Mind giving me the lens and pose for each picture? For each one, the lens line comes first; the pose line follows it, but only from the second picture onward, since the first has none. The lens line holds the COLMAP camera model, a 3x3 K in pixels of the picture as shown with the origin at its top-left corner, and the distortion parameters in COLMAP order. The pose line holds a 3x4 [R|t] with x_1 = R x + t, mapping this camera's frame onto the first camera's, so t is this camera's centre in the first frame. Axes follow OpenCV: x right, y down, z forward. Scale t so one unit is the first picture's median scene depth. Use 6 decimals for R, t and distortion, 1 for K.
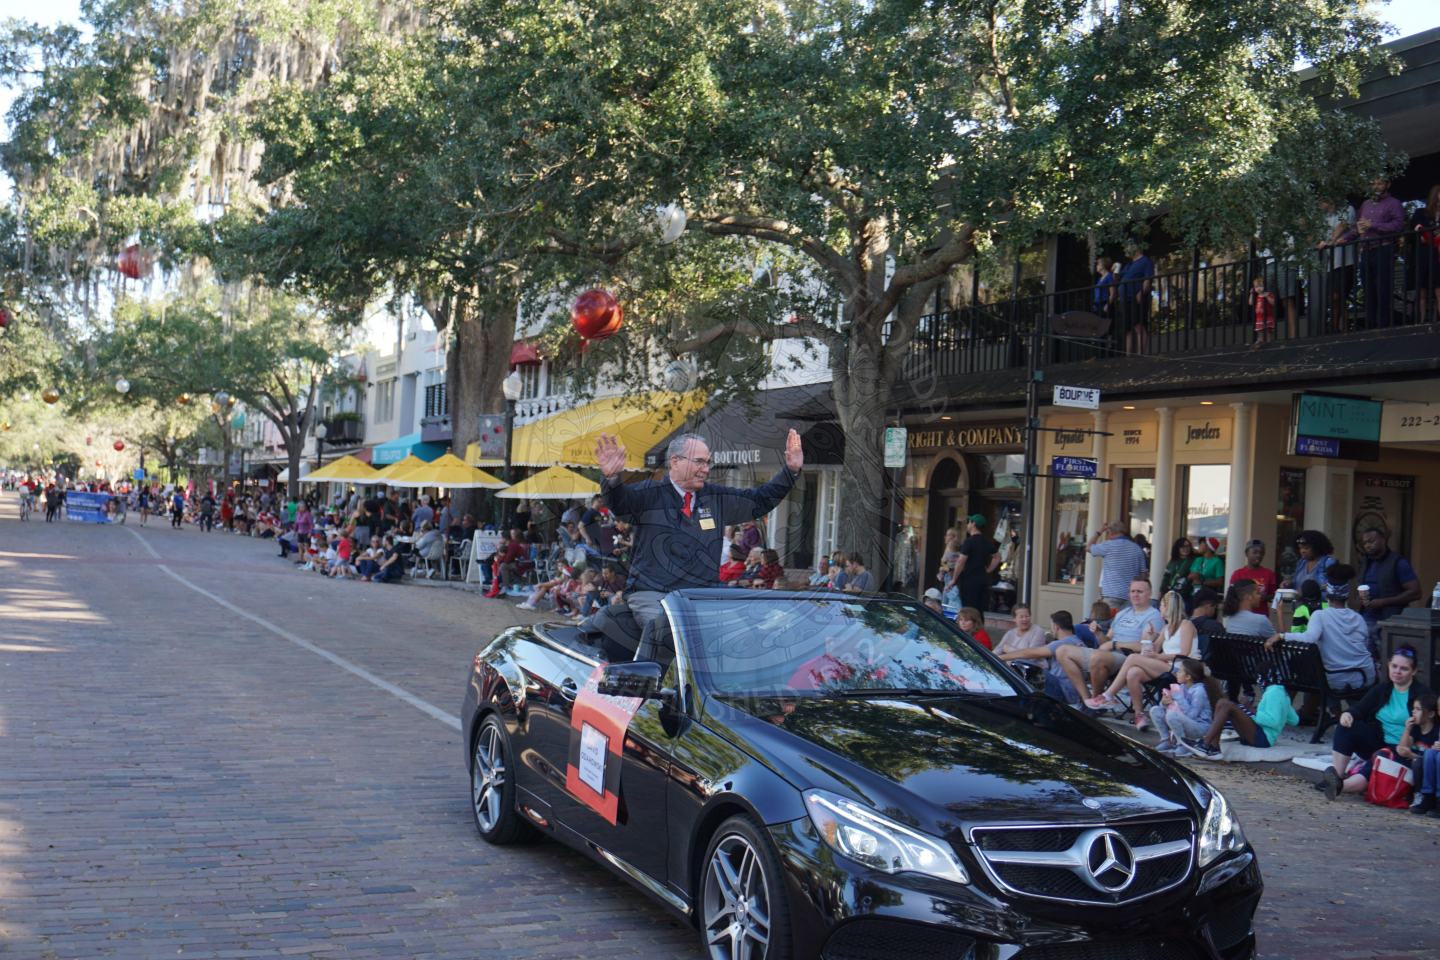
lens RADIAL K [[1690.3, 0, 718.5], [0, 1690.3, 483.3], [0, 0, 1]] dist [0.008271, 0.000000]
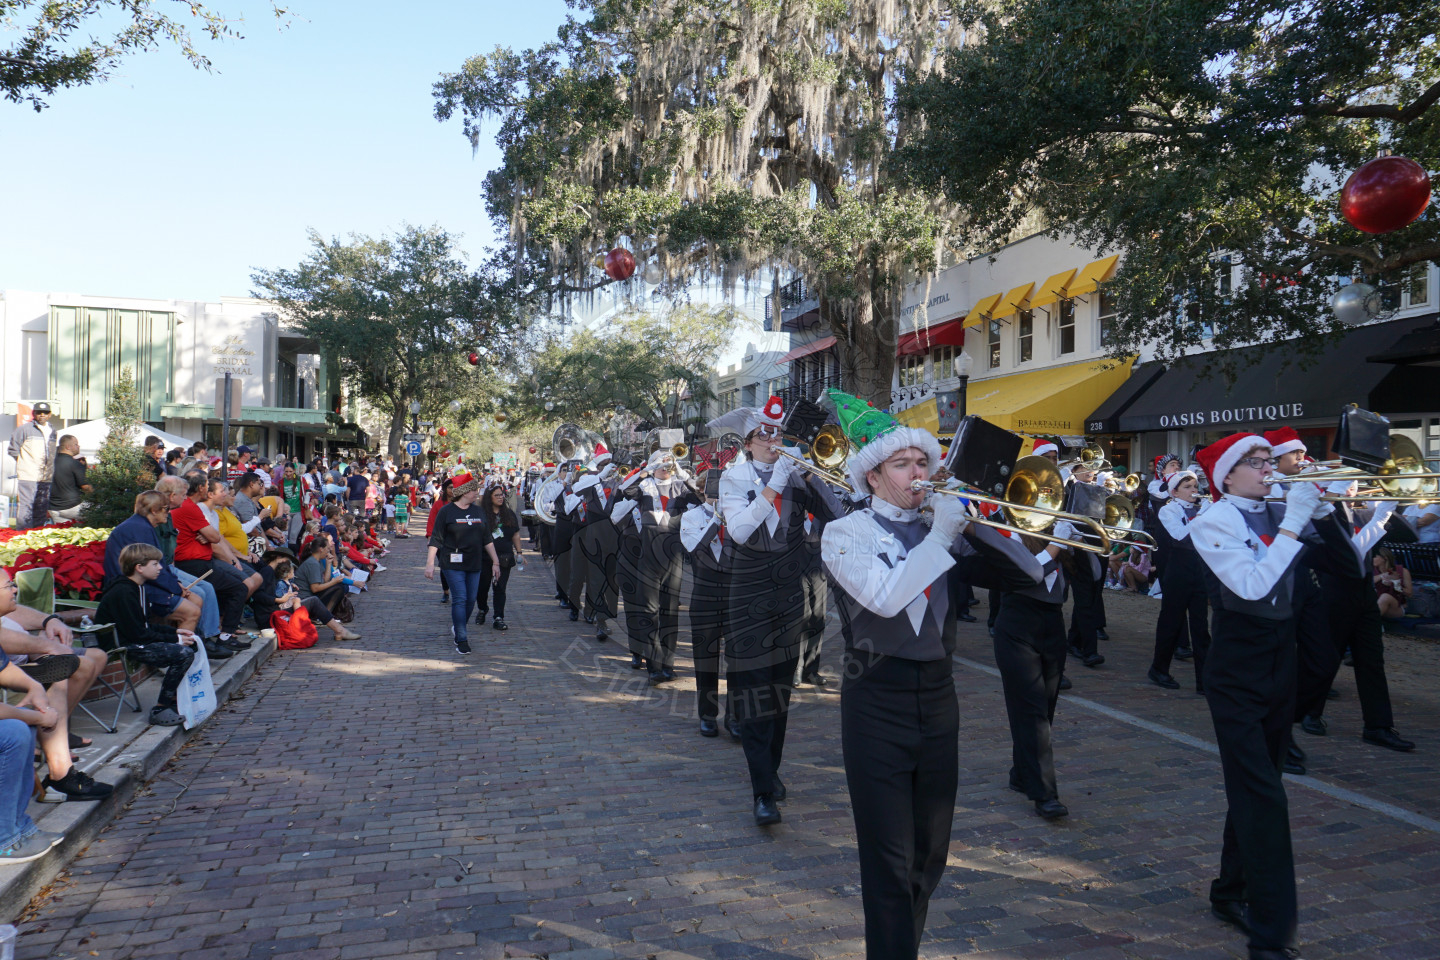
lens RADIAL K [[955.3, 0, 723.5], [0, 955.3, 475.8], [0, 0, 1]] dist [-0.058883, -0.000834]
pose [[0.991097, -0.045834, -0.125008, -0.195461], [0.047810, 0.998774, 0.012851, -0.001950], [0.124265, -0.018713, 0.992073, 0.381307]]
